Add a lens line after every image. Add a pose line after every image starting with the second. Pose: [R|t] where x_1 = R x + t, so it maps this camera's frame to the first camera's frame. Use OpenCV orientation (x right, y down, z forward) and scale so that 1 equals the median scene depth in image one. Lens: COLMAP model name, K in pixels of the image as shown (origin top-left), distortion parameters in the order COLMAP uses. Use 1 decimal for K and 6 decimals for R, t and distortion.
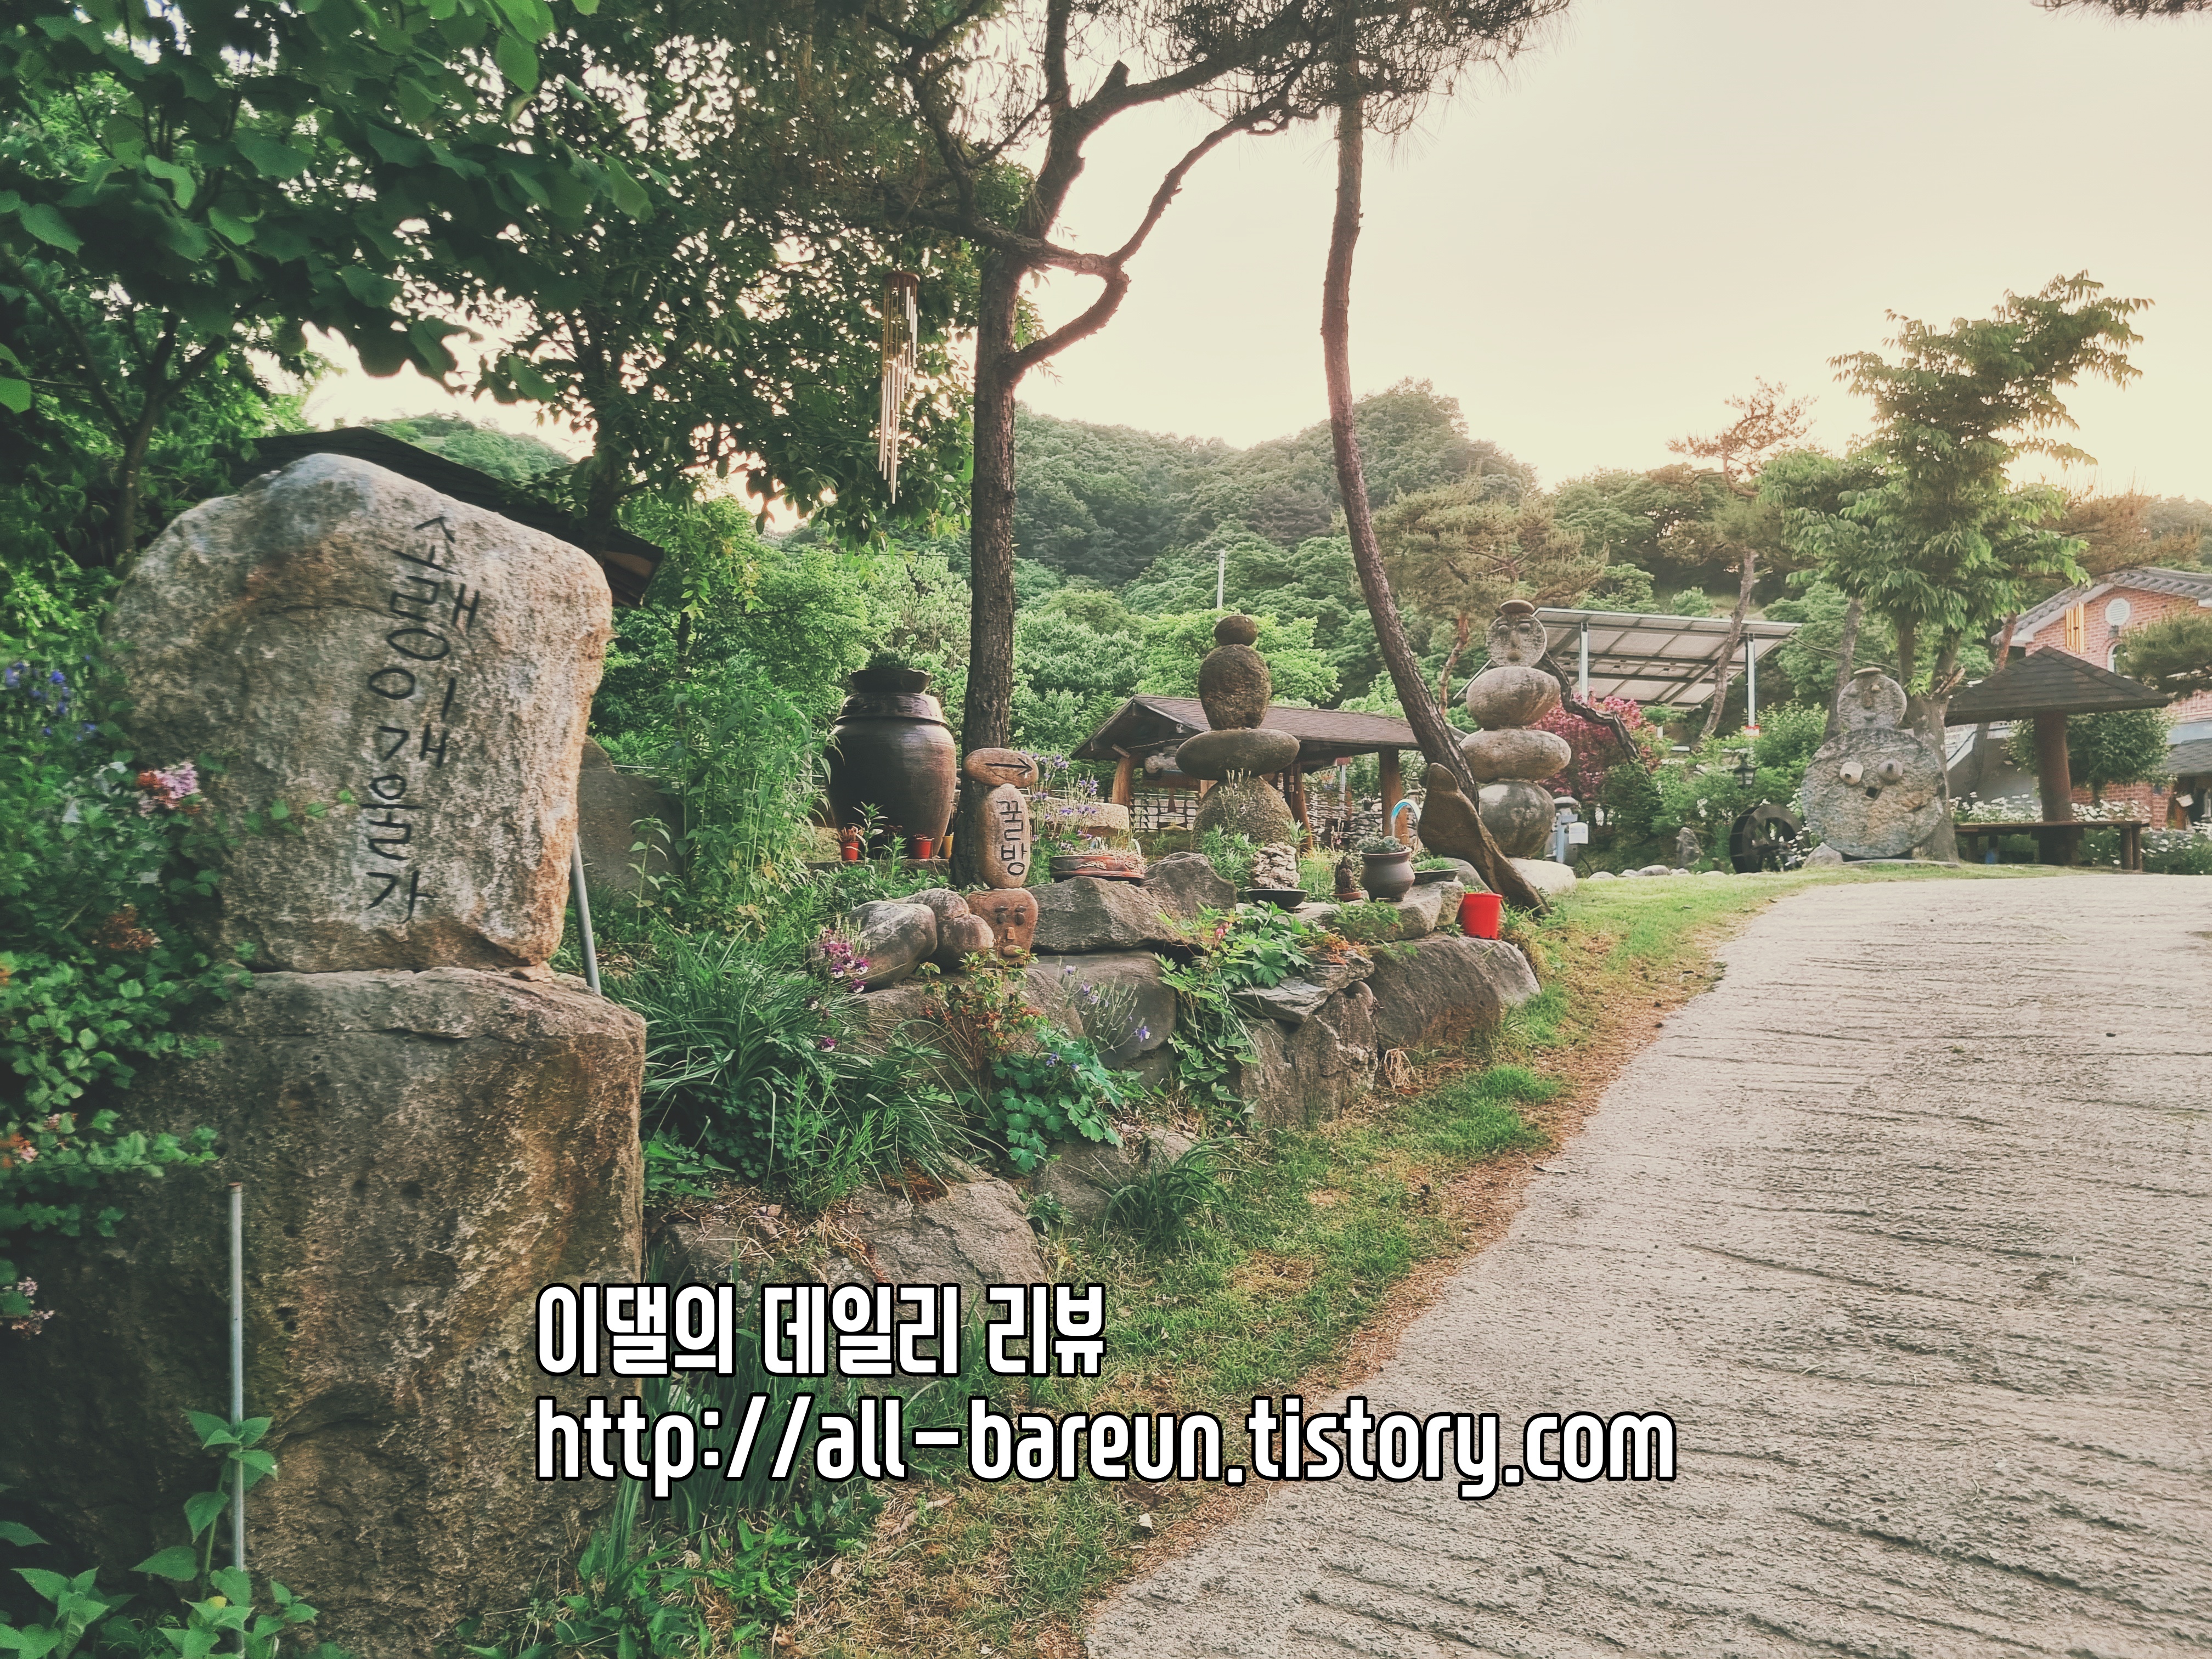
lens RADIAL K [[1662.6, 0, 1116.8], [0, 1662.6, 838.1], [0, 0, 1]] dist [0.043486, -0.028396]
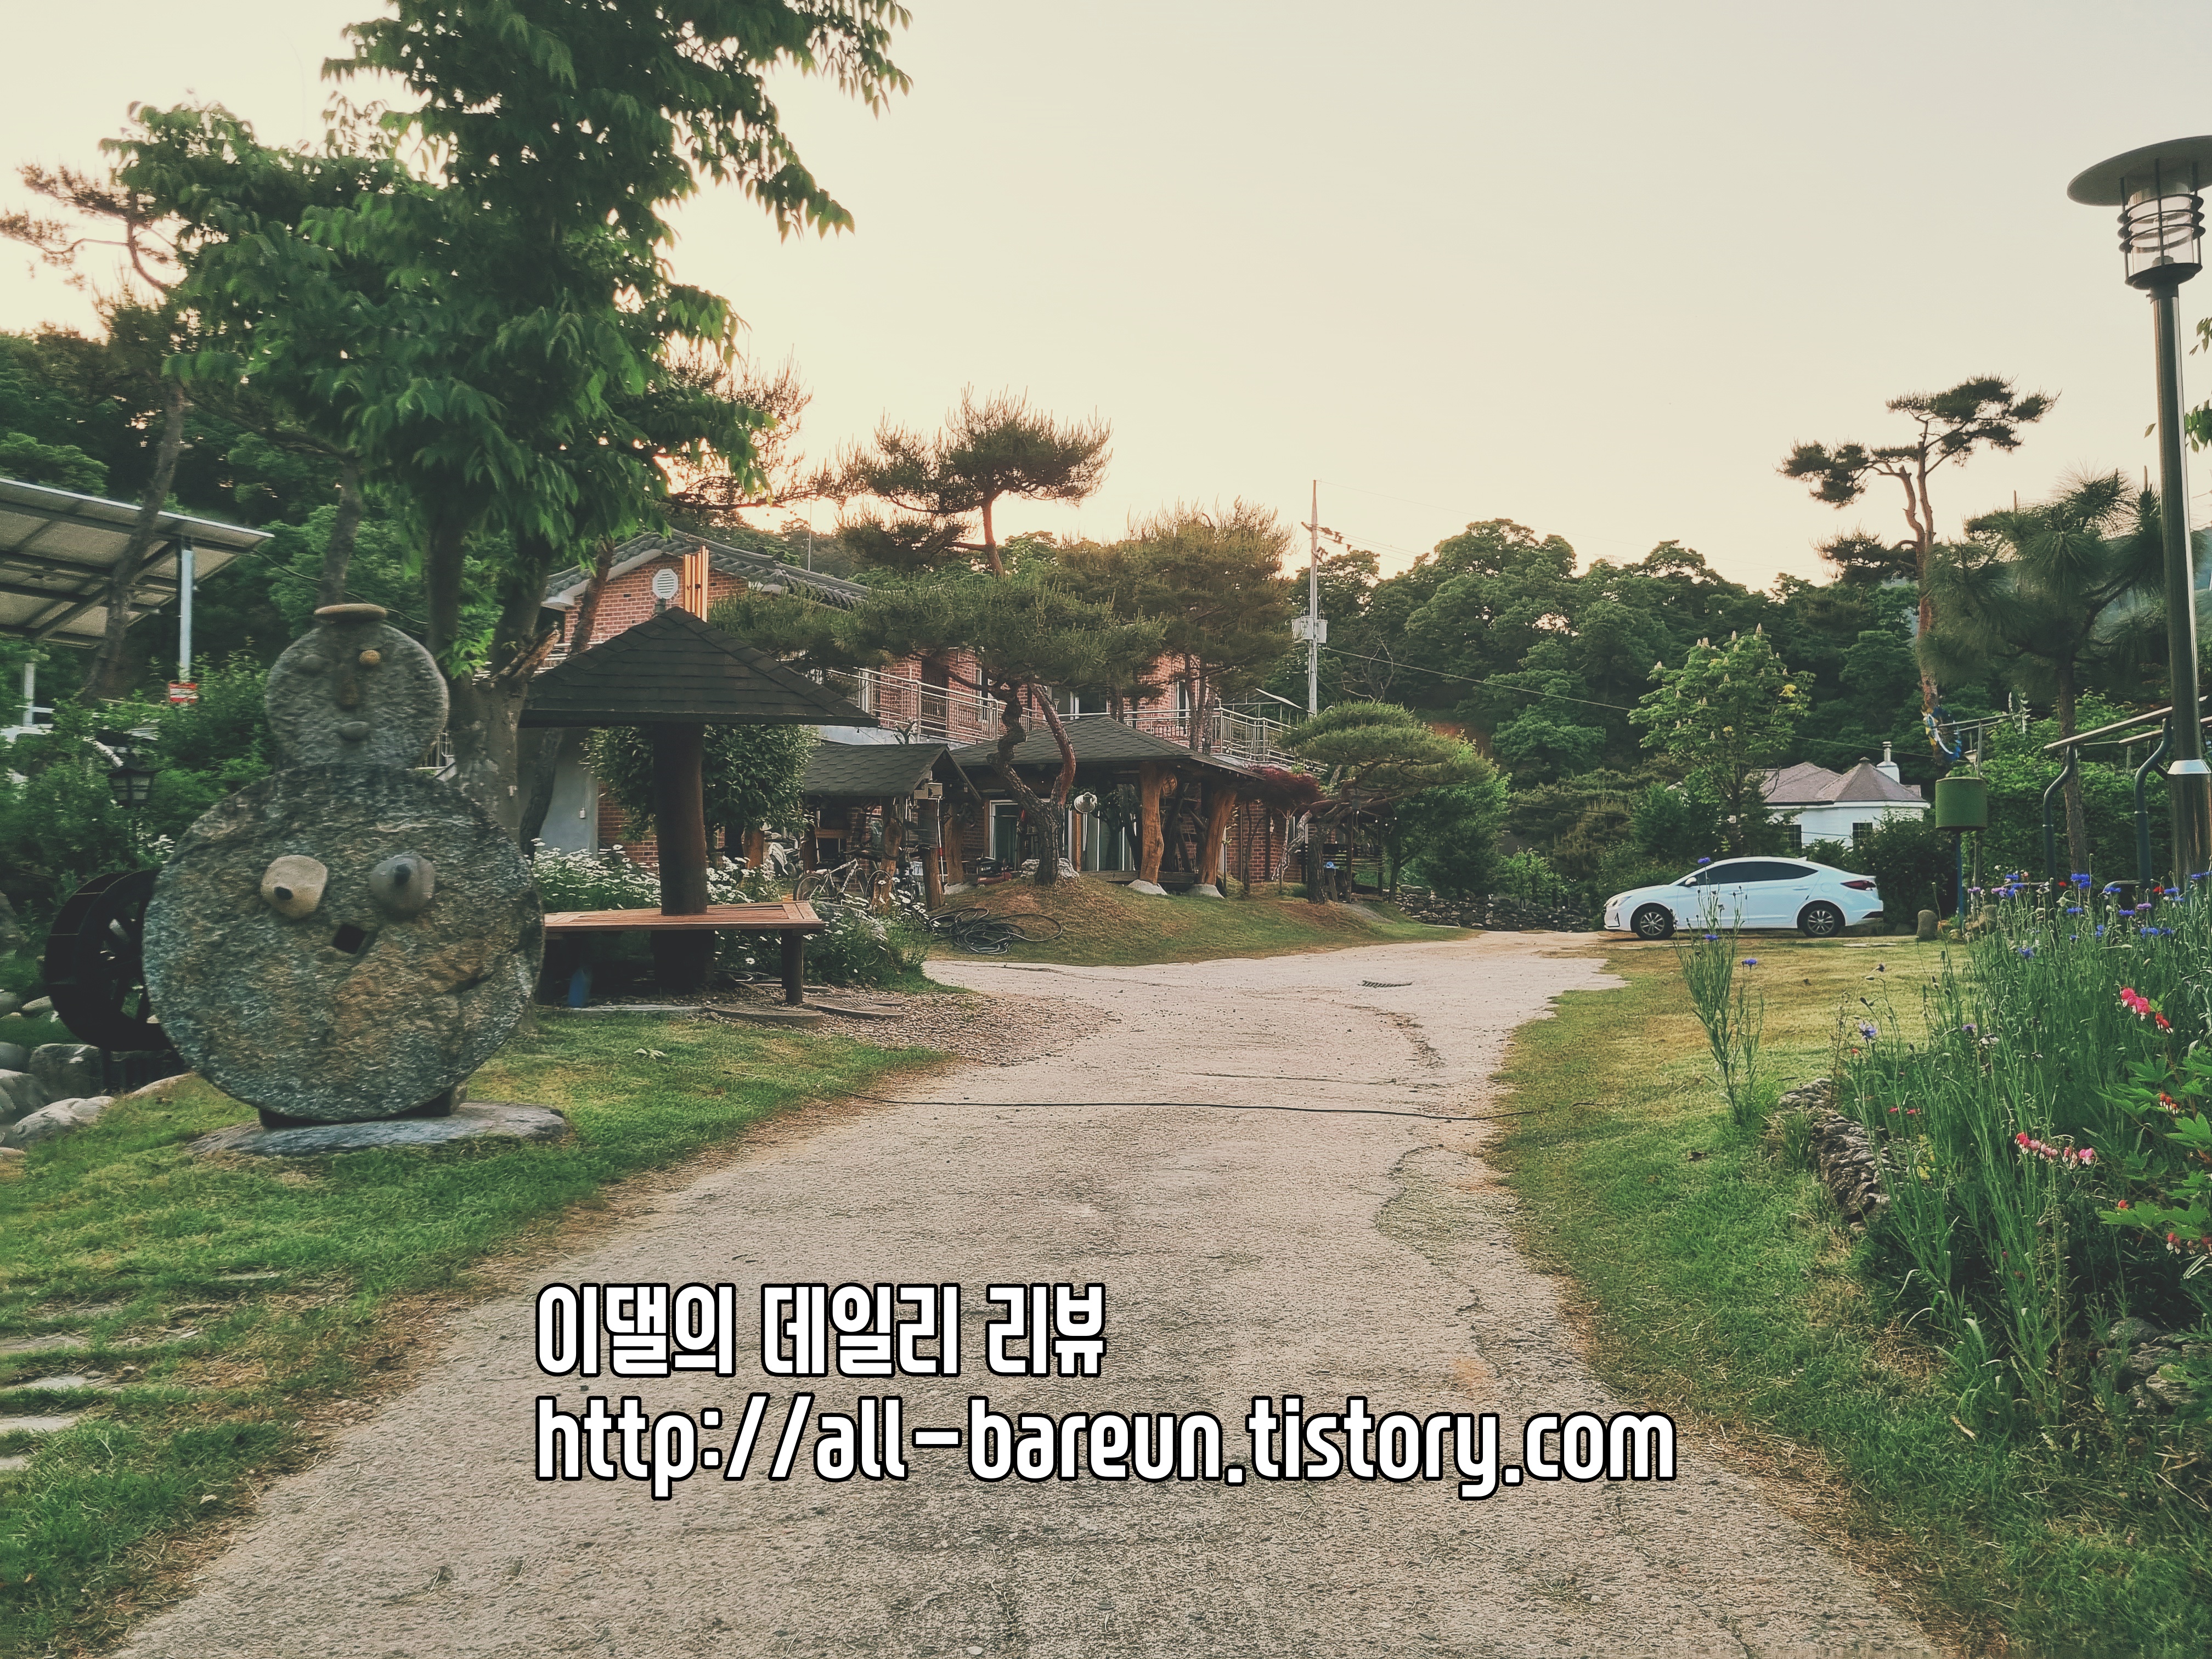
lens RADIAL K [[1662.6, 0, 1118.4], [0, 1662.6, 835.3], [0, 0, 1]] dist [0.043486, -0.028396]
pose [[0.665942, 0.023275, 0.745640, 0.265744], [-0.043200, 0.999039, 0.007397, -0.055523], [-0.744751, -0.037138, 0.666308, 0.581021]]
